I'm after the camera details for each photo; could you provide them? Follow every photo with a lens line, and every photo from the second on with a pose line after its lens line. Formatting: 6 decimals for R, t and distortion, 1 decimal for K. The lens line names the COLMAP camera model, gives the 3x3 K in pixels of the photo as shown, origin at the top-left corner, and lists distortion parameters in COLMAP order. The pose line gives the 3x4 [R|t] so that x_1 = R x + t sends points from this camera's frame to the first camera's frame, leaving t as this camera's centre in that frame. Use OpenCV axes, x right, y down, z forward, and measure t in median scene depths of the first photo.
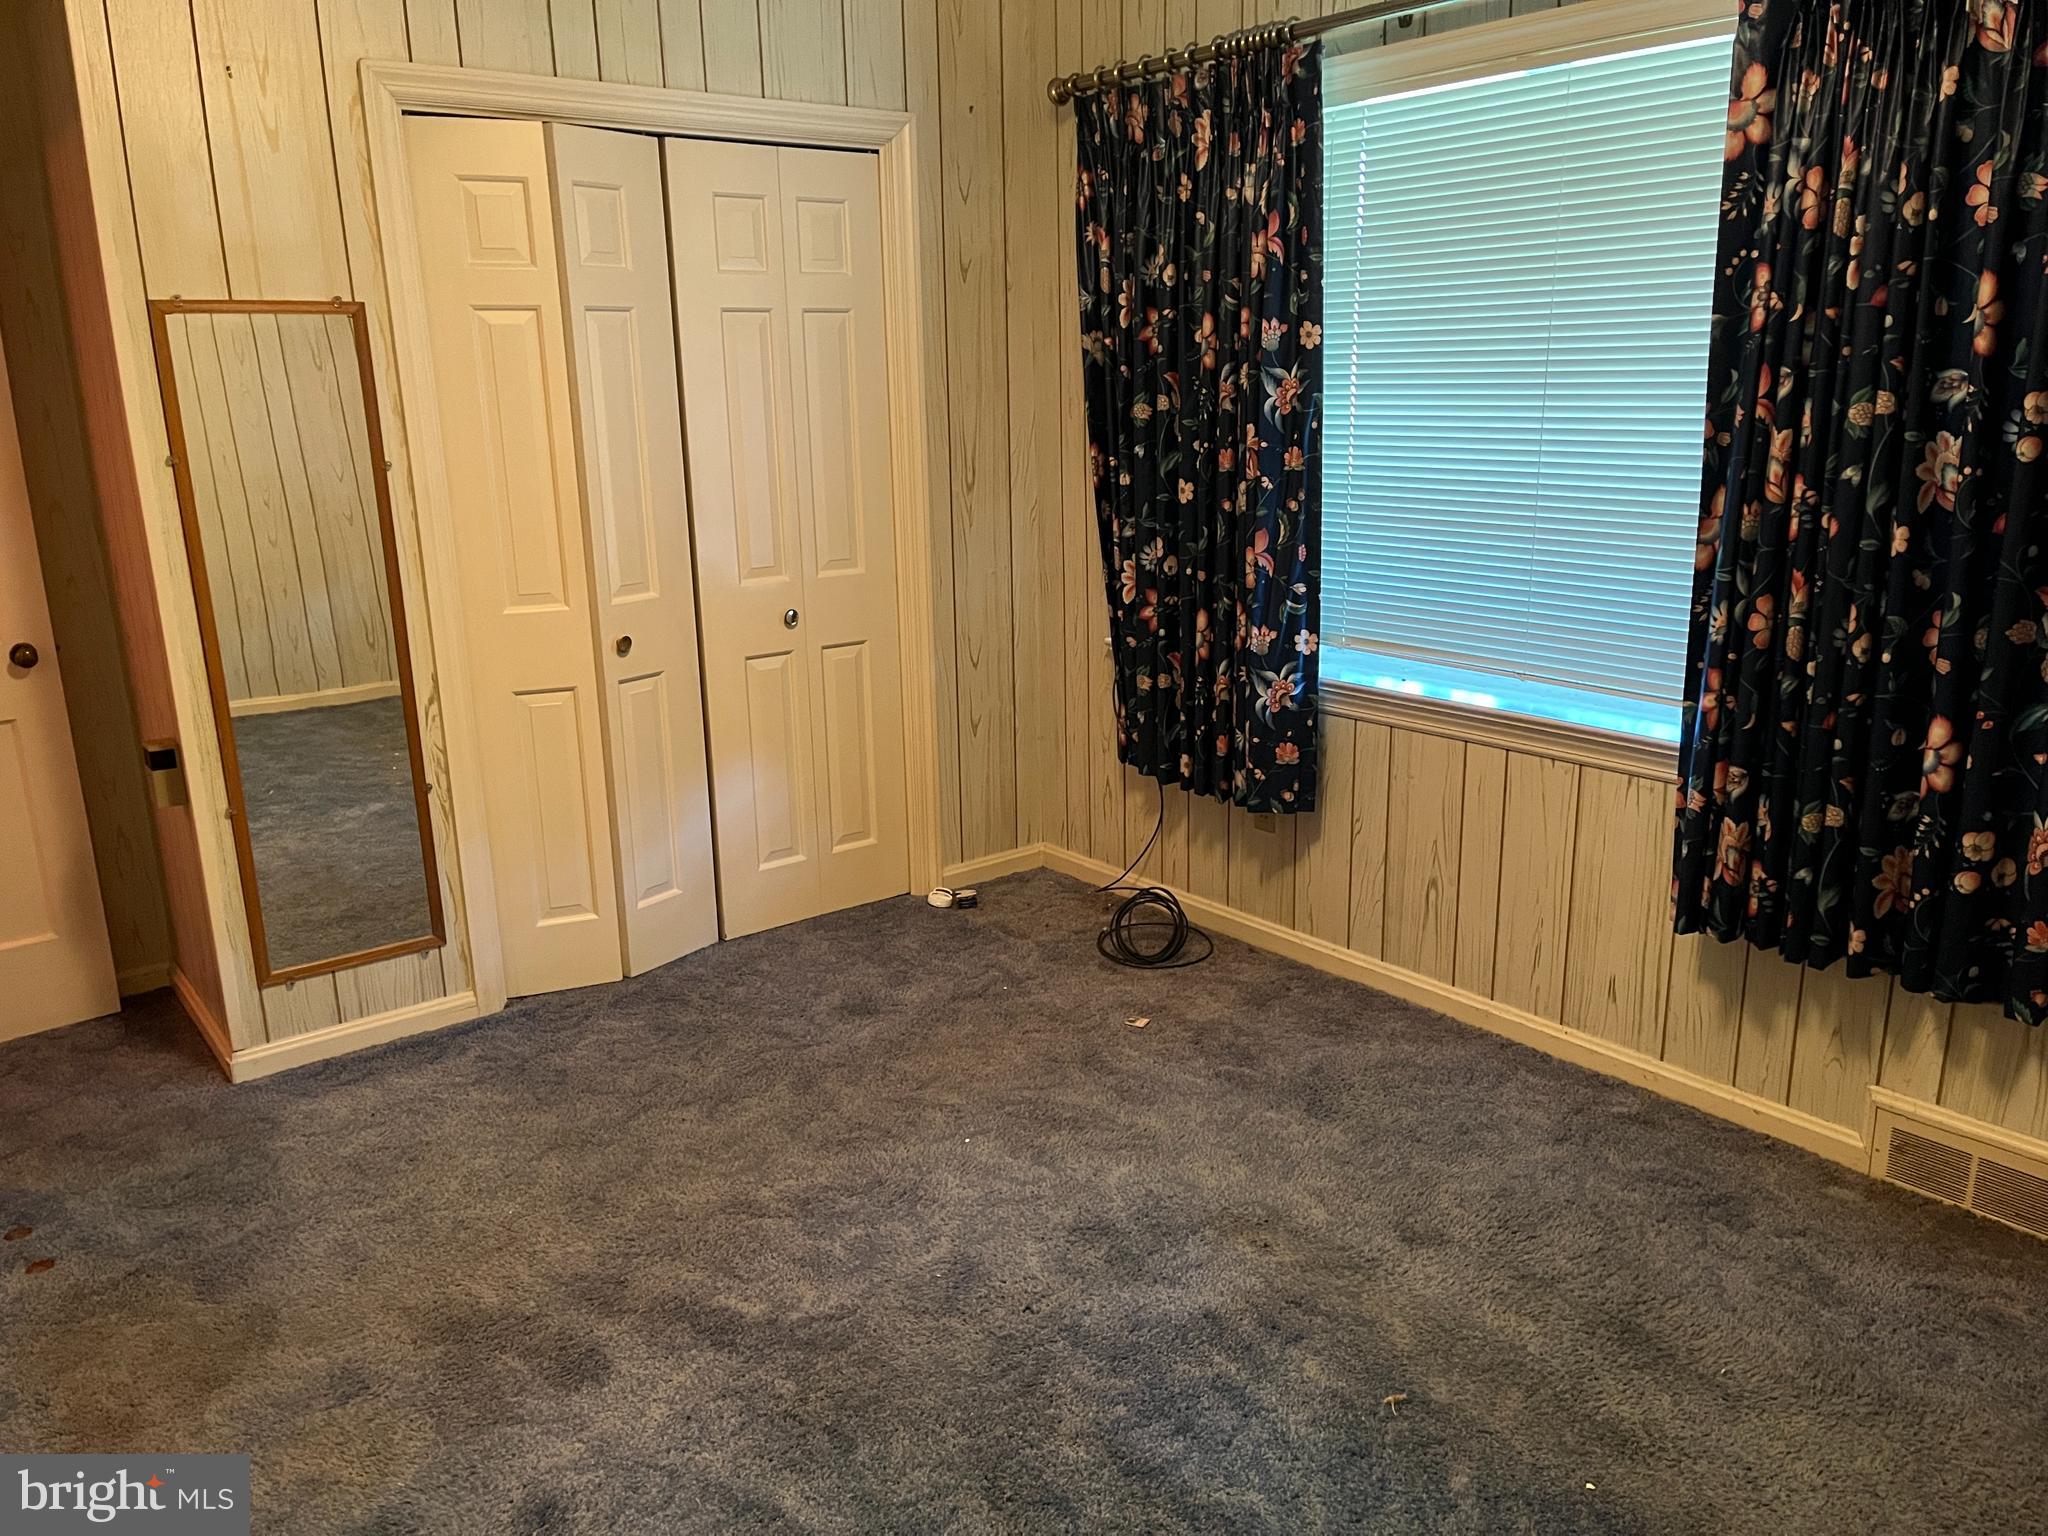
lens RADIAL K [[1550.6, 0, 1002.5], [0, 1550.6, 773.5], [0, 0, 1]] dist [0.056024, -0.052736]
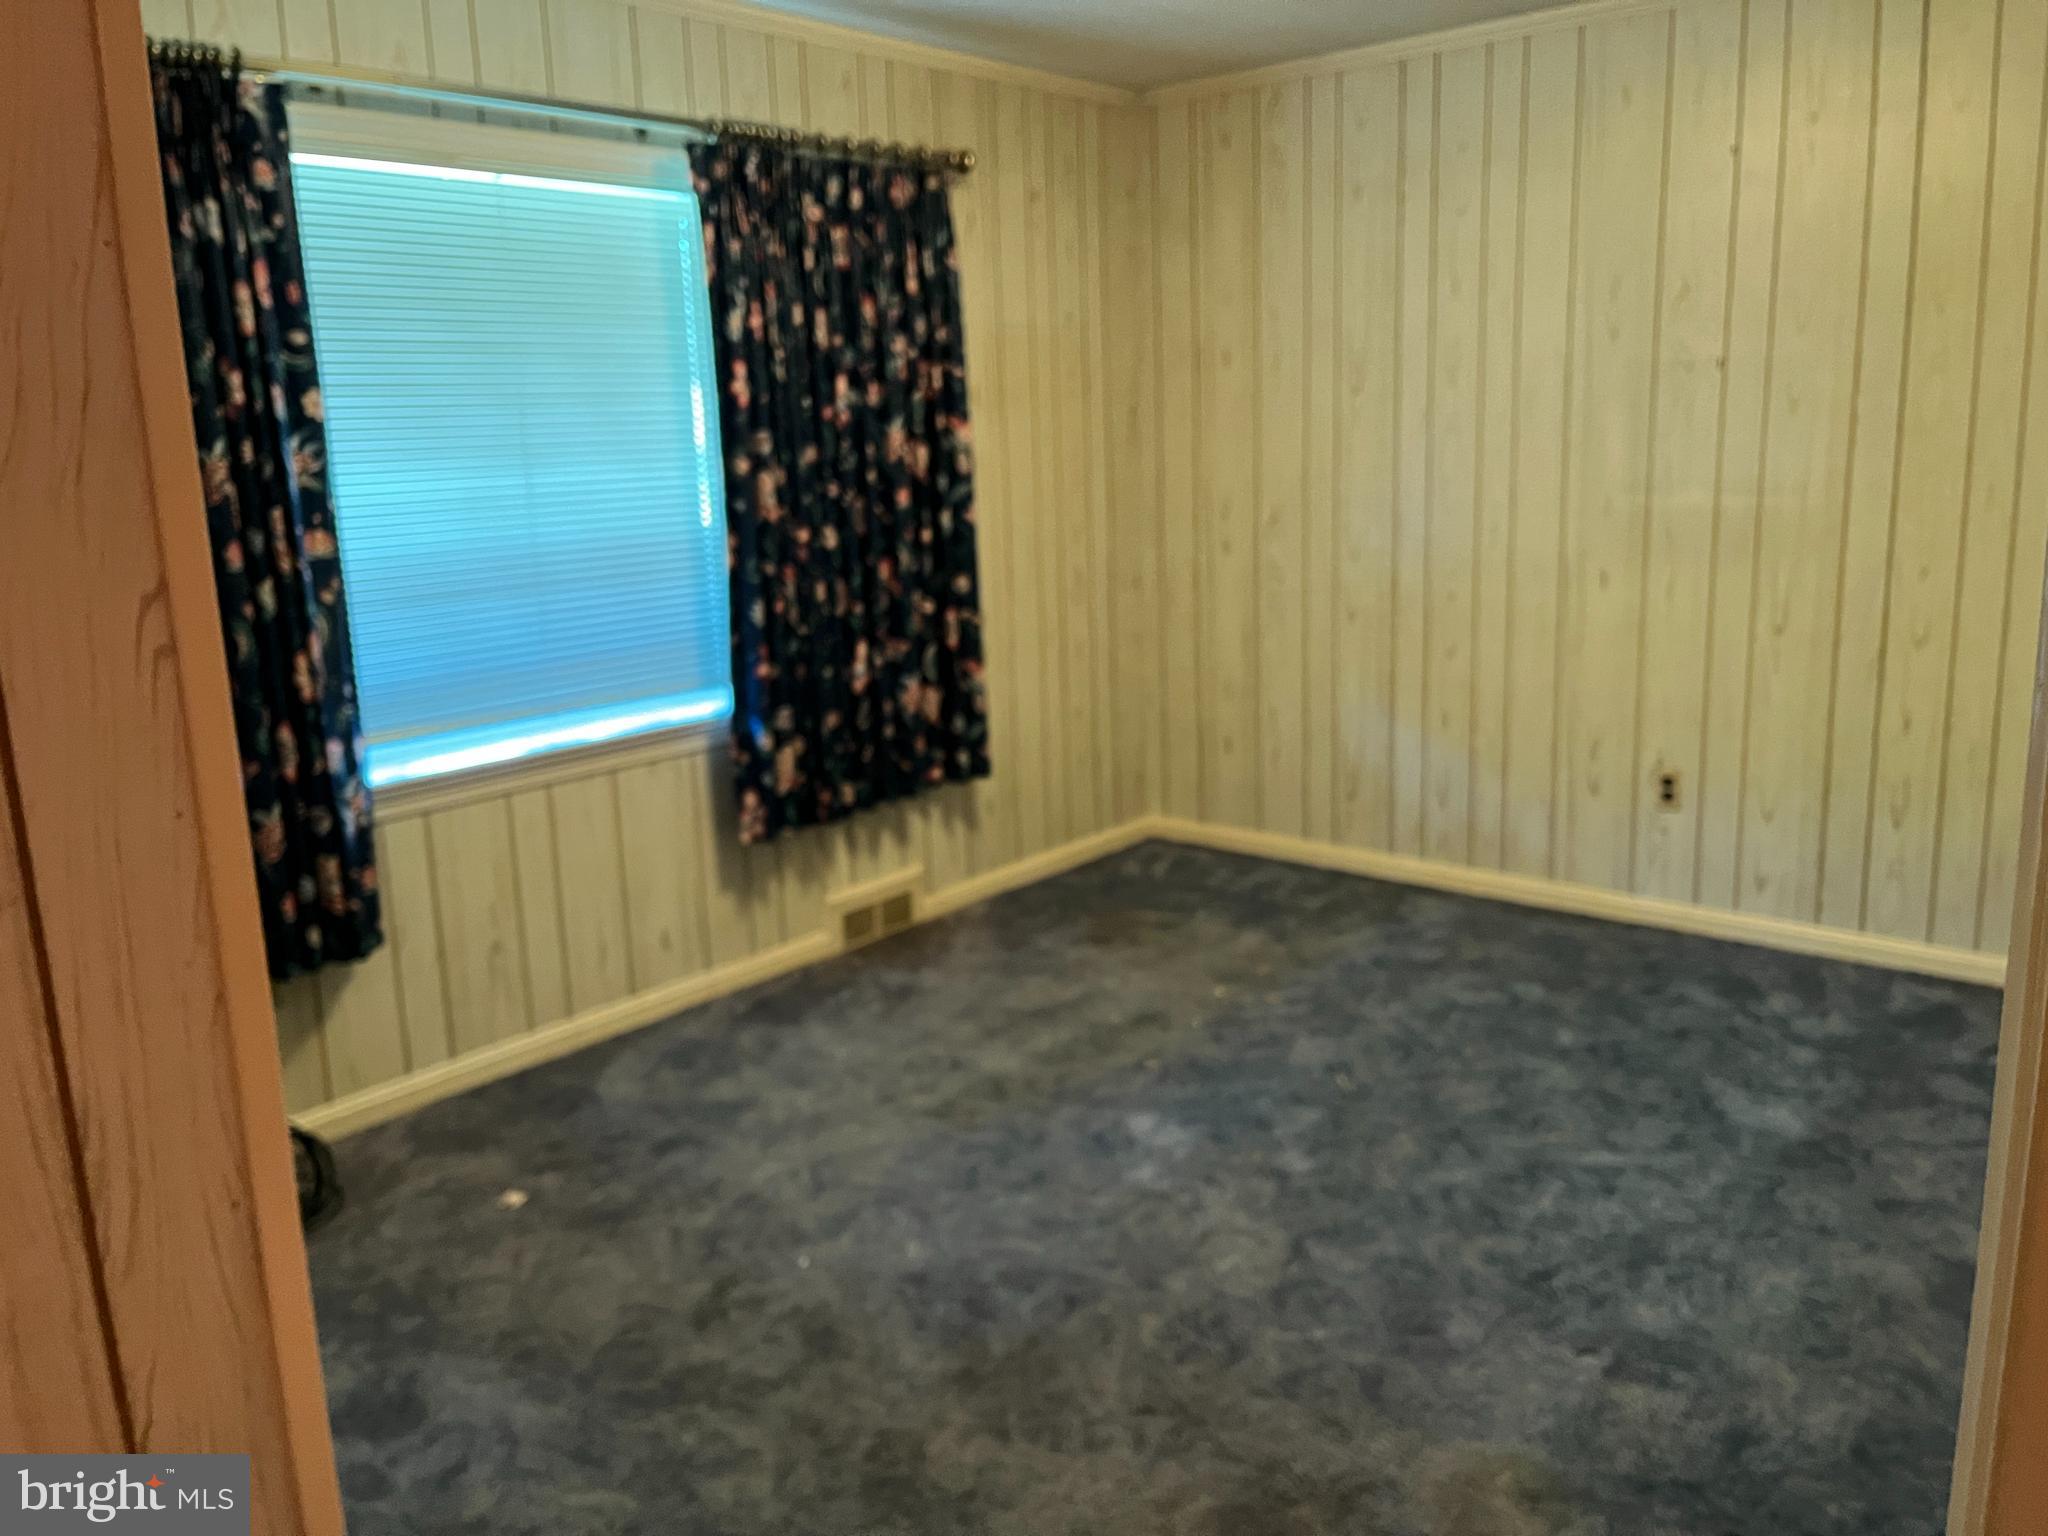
lens RADIAL K [[1550.6, 0, 1003.0], [0, 1550.6, 763.8], [0, 0, 1]] dist [0.056024, -0.052736]
pose [[-0.183919, -0.179178, 0.966472, -0.817176], [0.292763, 0.928635, 0.227875, -0.191994], [-0.938330, 0.324858, -0.118337, 0.860297]]
